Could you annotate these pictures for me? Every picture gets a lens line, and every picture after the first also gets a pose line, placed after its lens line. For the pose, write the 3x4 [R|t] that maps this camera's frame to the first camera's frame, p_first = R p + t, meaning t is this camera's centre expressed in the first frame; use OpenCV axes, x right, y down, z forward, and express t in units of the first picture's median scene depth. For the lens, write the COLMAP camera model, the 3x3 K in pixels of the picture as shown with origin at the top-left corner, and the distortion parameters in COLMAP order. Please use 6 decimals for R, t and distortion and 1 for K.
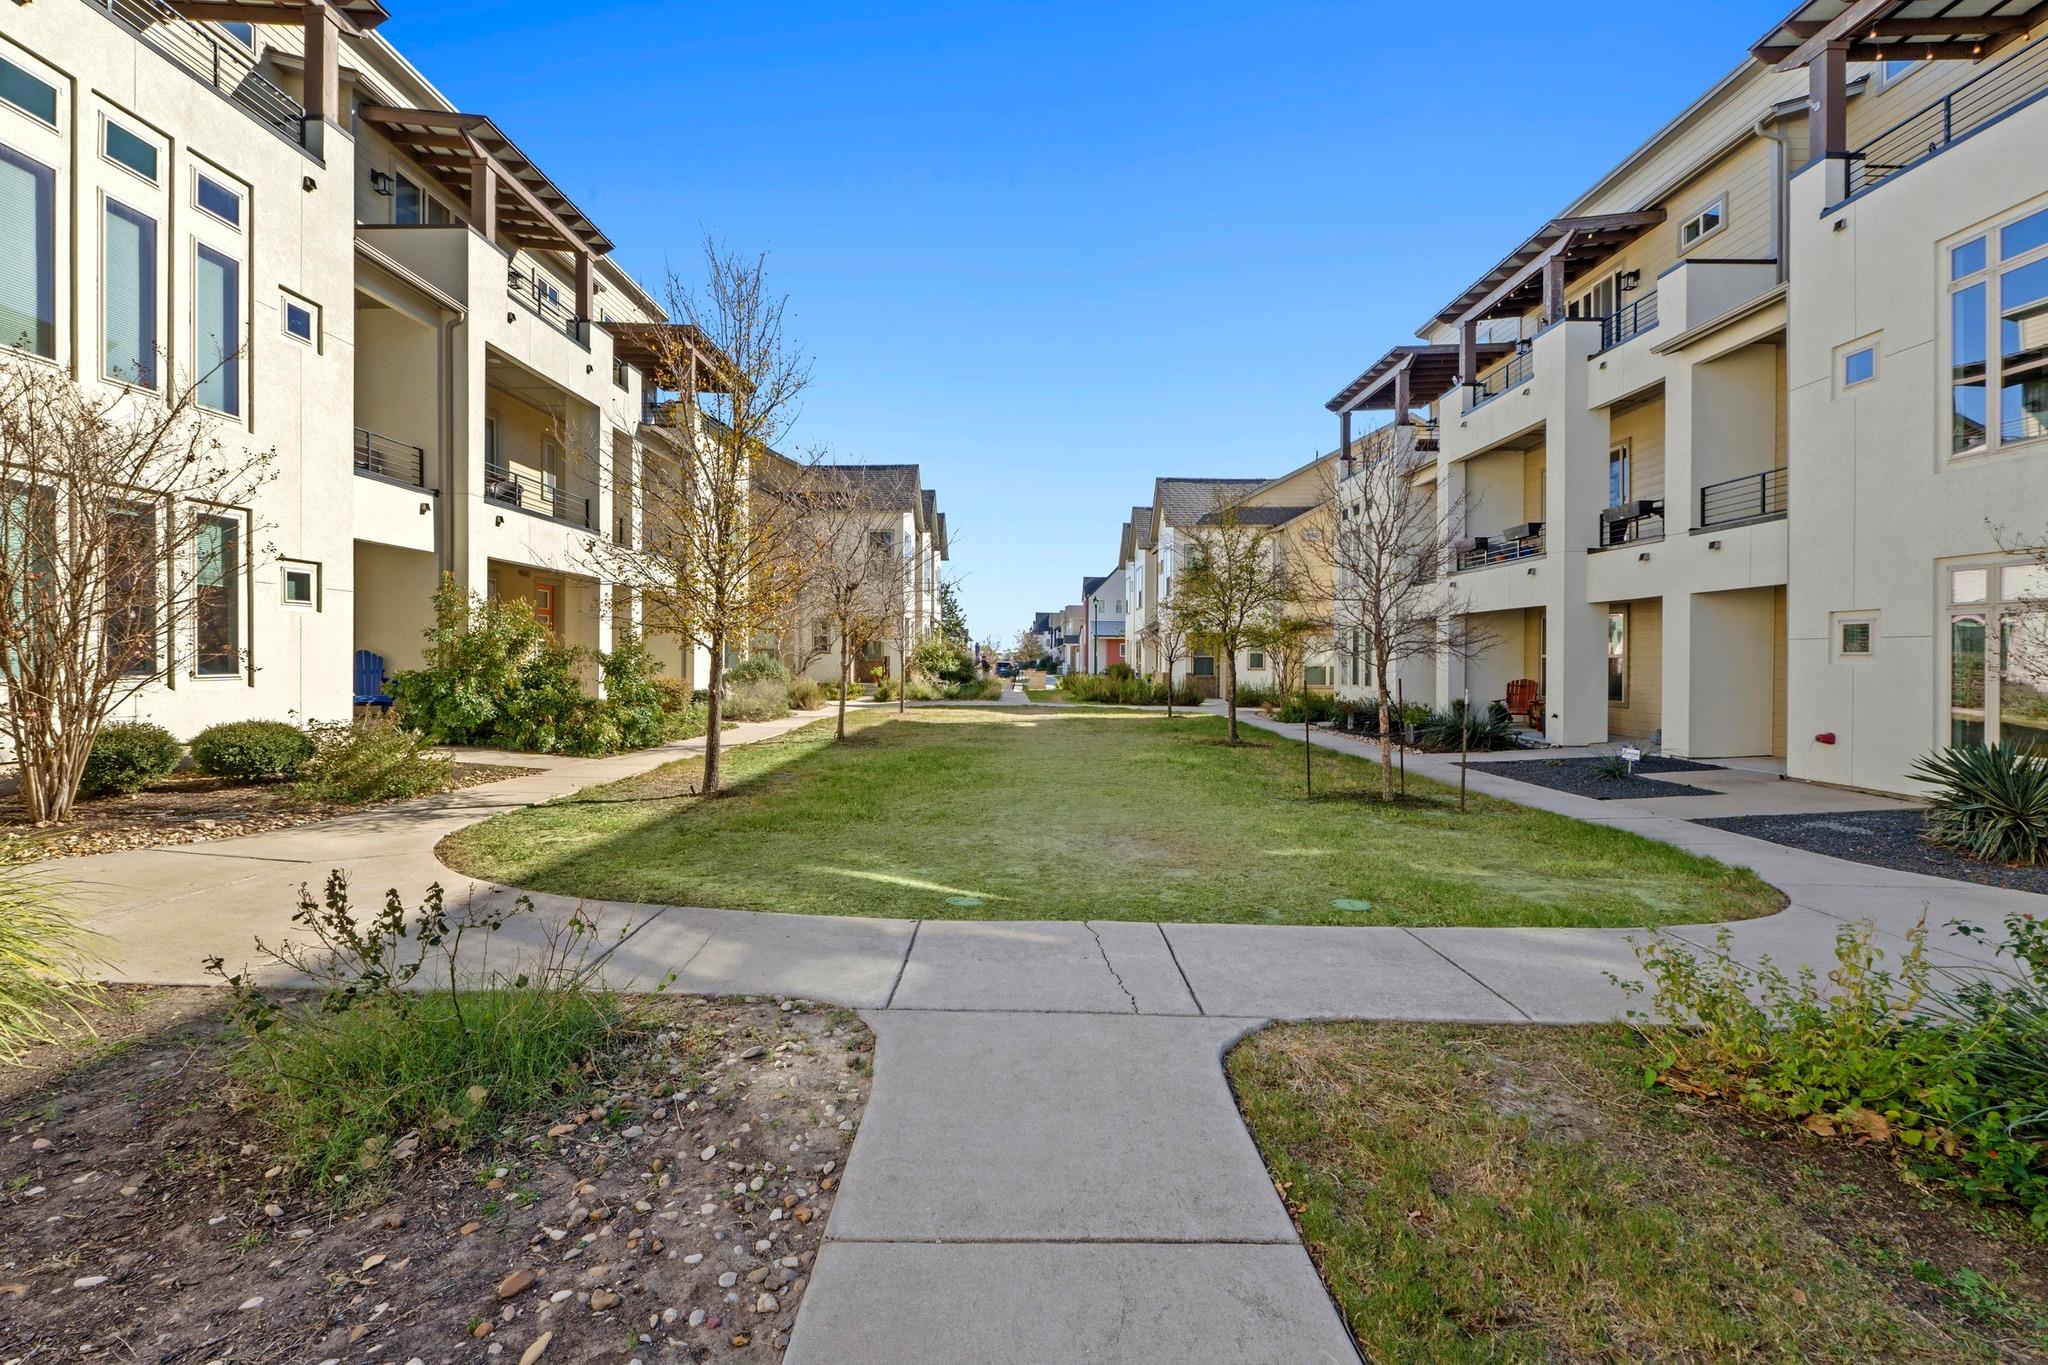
lens RADIAL K [[890.5, 0, 1018.3], [0, 890.5, 661.7], [0, 0, 1]] dist [-0.000414, -0.000142]
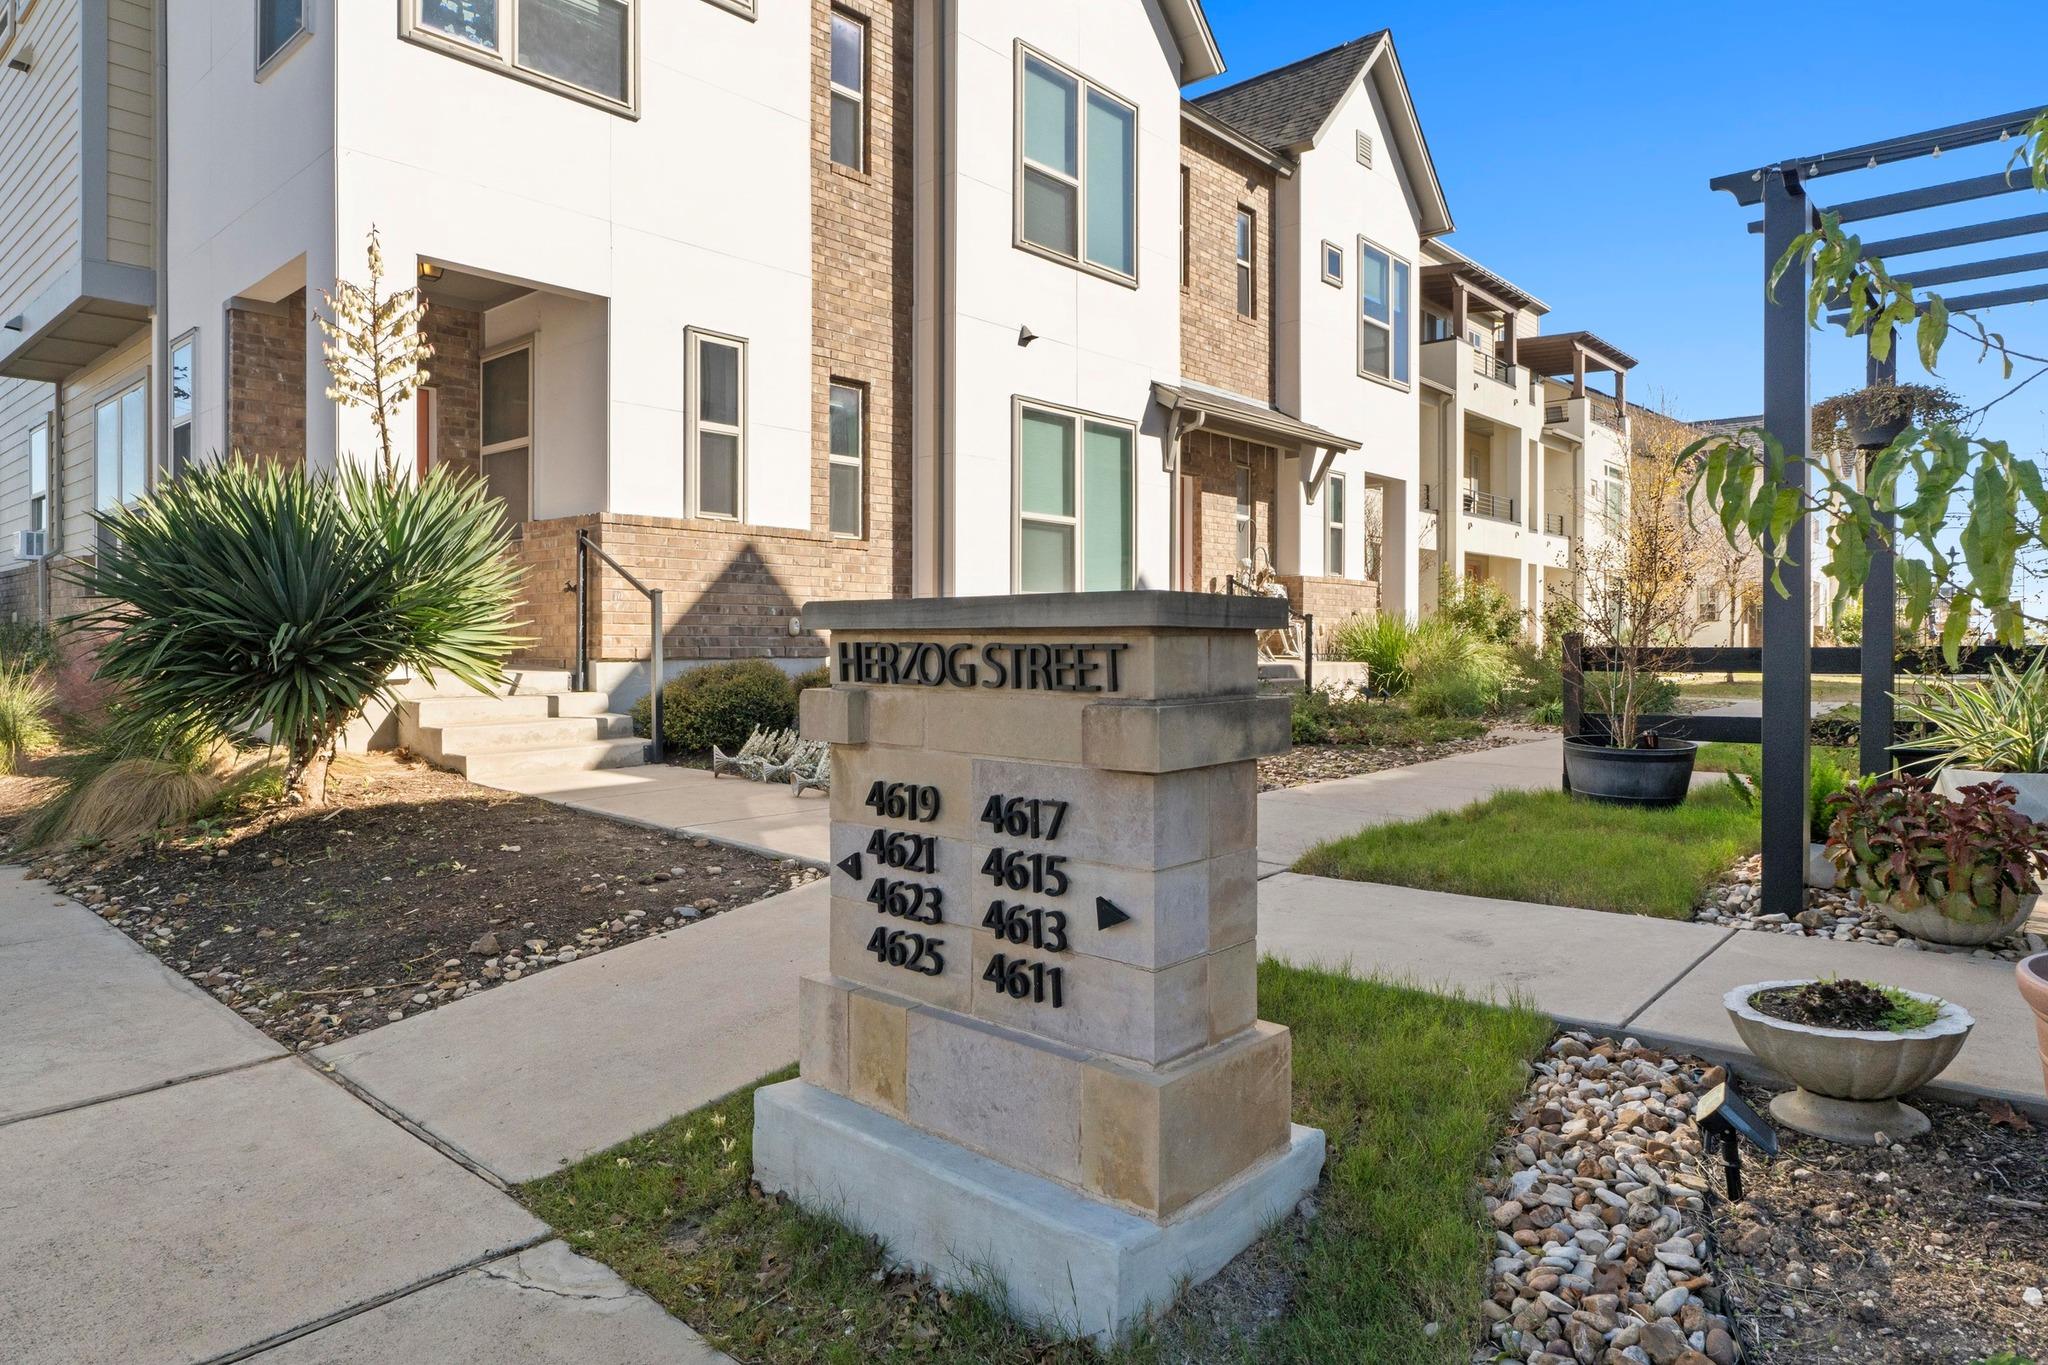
lens RADIAL K [[1232.2, 0, 1022.7], [0, 1232.2, 648.6], [0, 0, 1]] dist [0.004162, 0.000590]
pose [[0.752556, 0.004967, -0.658509, 0.180186], [-0.007877, 0.999968, -0.001460, 0.047330], [0.658481, 0.006286, 0.752571, -0.883408]]
